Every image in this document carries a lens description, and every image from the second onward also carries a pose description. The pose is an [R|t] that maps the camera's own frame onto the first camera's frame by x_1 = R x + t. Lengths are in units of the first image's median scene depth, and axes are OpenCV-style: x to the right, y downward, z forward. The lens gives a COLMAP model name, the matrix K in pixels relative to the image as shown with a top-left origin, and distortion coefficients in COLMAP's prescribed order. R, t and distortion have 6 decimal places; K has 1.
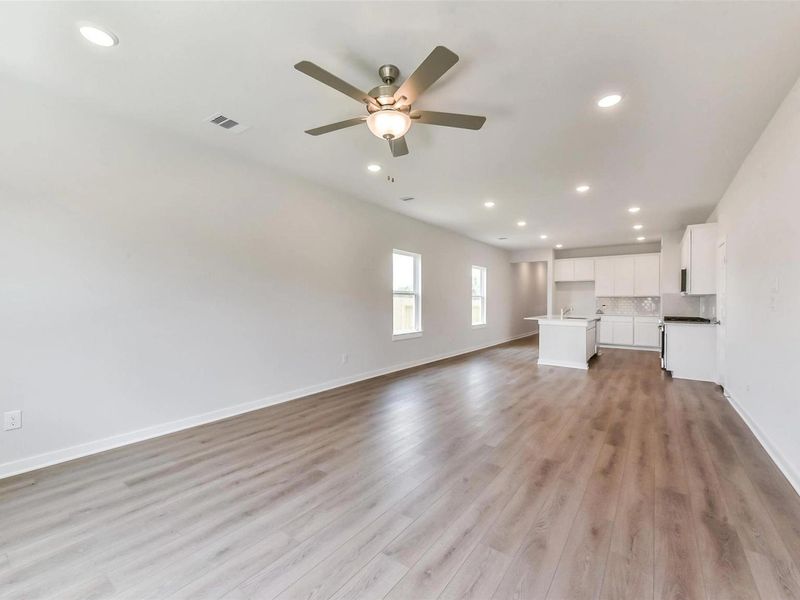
lens RADIAL K [[348.1, 0, 400.0], [0, 348.1, 300.0], [0, 0, 1]] dist [0.001249, 0.000064]
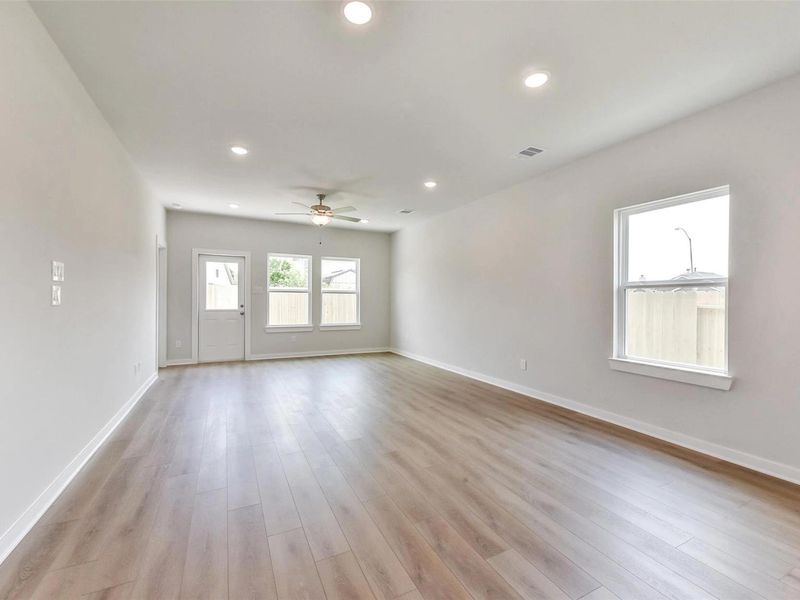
lens RADIAL K [[349.9, 0, 395.2], [0, 349.9, 301.0], [0, 0, 1]] dist [0.012965, -0.000180]
pose [[-0.471137, -0.004278, -0.882050, 1.241952], [-0.007731, 0.999970, -0.000720, 0.014592], [0.882026, 0.006480, -0.471155, 1.787787]]
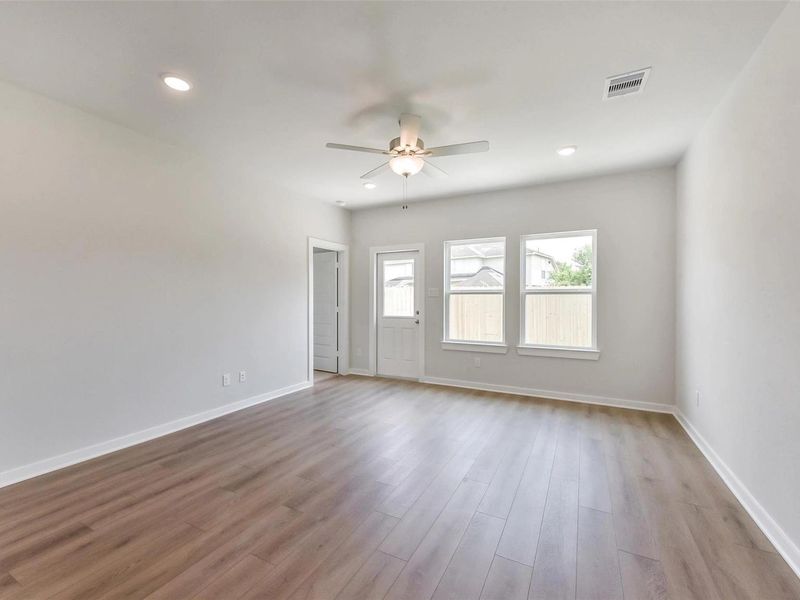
lens RADIAL K [[349.9, 0, 395.2], [0, 349.9, 301.0], [0, 0, 1]] dist [0.012965, -0.000180]
pose [[-0.990912, -0.004956, -0.134421, 0.127181], [-0.005177, 0.999986, 0.001298, -0.007132], [0.134413, 0.001982, -0.990923, 1.623132]]
